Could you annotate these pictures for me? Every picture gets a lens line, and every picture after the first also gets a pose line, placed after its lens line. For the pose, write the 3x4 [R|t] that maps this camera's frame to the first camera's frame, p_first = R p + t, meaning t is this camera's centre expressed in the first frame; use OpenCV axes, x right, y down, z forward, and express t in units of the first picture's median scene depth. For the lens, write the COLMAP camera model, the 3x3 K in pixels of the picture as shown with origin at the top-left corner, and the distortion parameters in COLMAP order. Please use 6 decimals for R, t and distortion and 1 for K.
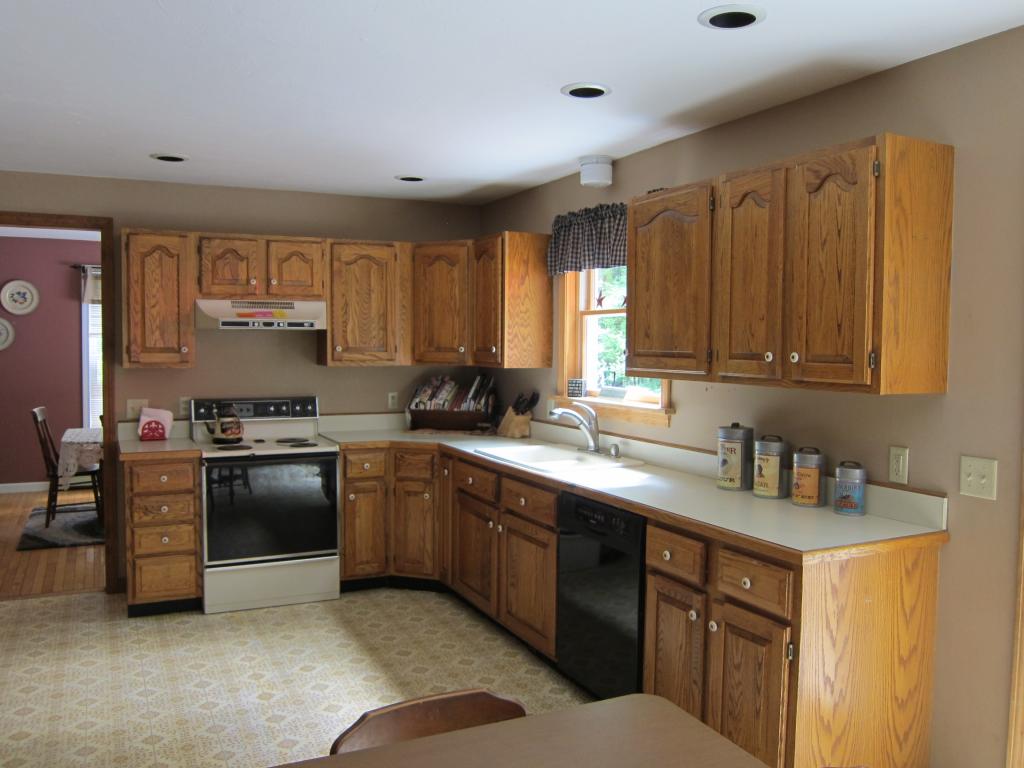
lens RADIAL K [[845.5, 0, 507.4], [0, 845.5, 381.5], [0, 0, 1]] dist [-0.070056, 0.026690]
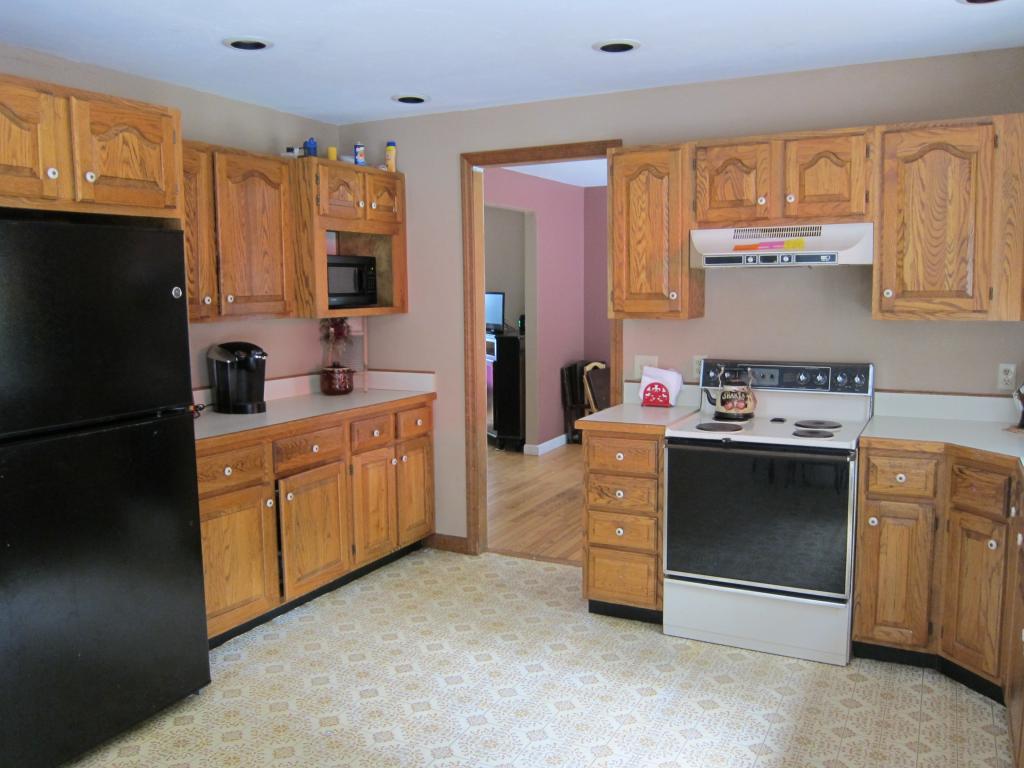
lens RADIAL K [[854.3, 0, 499.5], [0, 854.3, 383.1], [0, 0, 1]] dist [-0.062601, 0.010254]
pose [[0.600356, 0.073322, -0.796365, 0.156126], [-0.023632, 0.996980, 0.073977, -0.011353], [0.799384, -0.025593, 0.600275, 0.386026]]
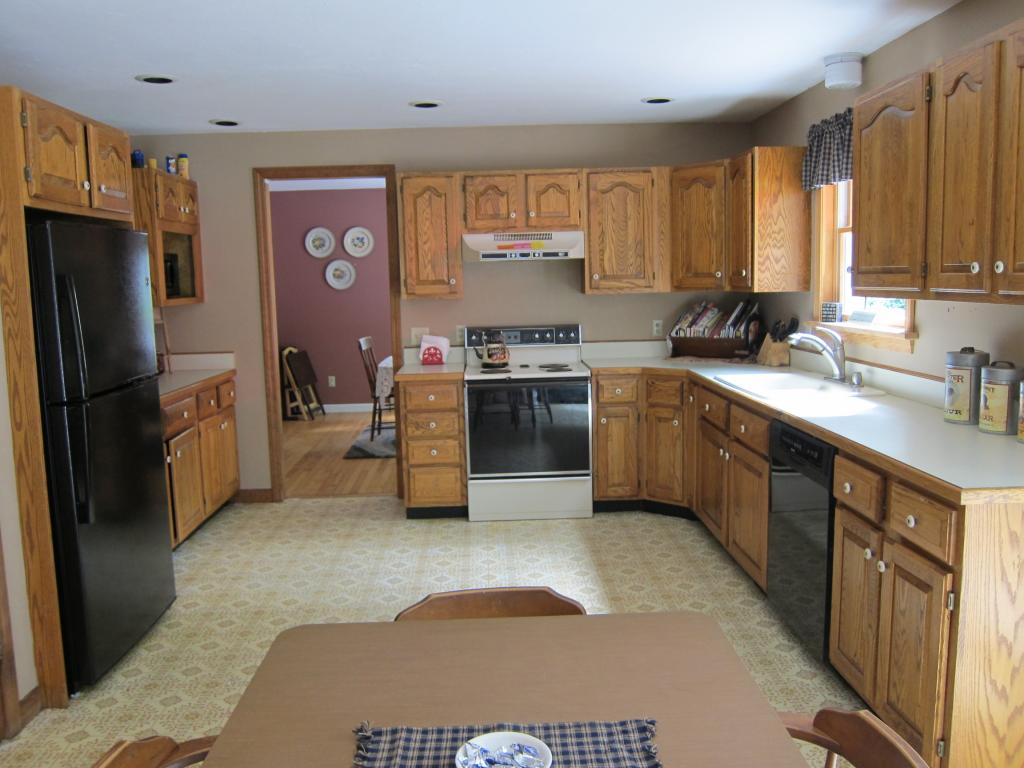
lens RADIAL K [[845.5, 0, 507.4], [0, 845.5, 381.5], [0, 0, 1]] dist [-0.070056, 0.026690]
pose [[0.913881, 0.019860, -0.405497, 0.128131], [0.011607, 0.997116, 0.074994, 0.010338], [0.405817, -0.073242, 0.911015, 0.014199]]
